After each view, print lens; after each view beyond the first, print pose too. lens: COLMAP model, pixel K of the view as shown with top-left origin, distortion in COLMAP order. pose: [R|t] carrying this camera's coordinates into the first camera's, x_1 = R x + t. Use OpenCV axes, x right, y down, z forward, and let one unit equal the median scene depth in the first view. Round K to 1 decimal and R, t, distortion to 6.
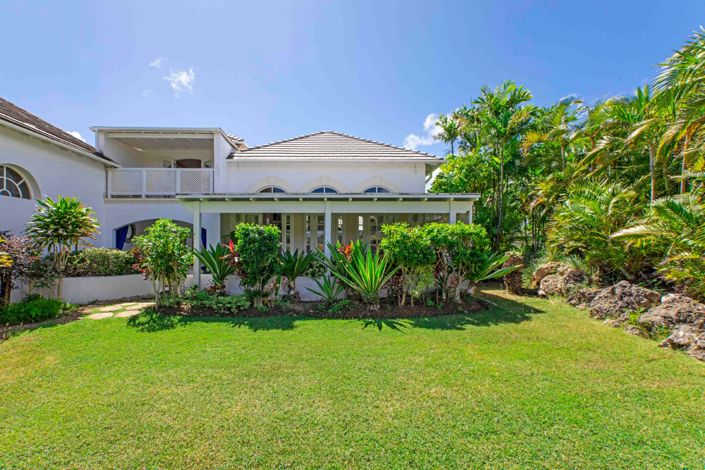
lens RADIAL K [[347.3, 0, 352.5], [0, 347.3, 252.1], [0, 0, 1]] dist [-0.000646, -0.000122]
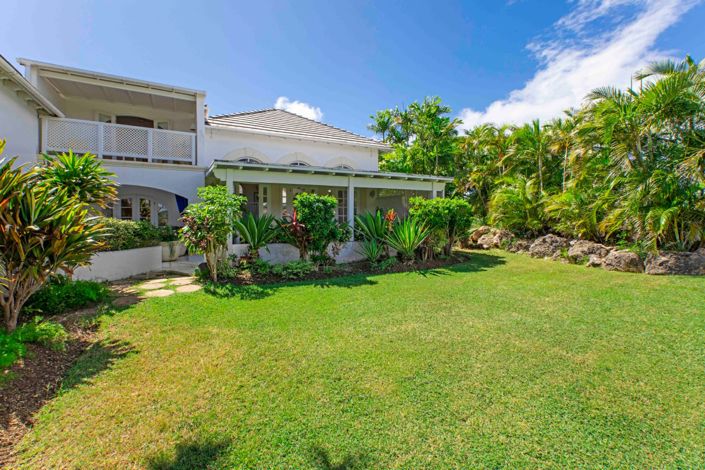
lens RADIAL K [[335.7, 0, 352.9], [0, 335.7, 217.1], [0, 0, 1]] dist [0.003248, 0.000669]
pose [[0.871880, -0.002245, 0.489715, -0.614404], [0.015077, 0.999639, -0.022260, 0.014022], [-0.489488, 0.026792, 0.871598, 0.016446]]
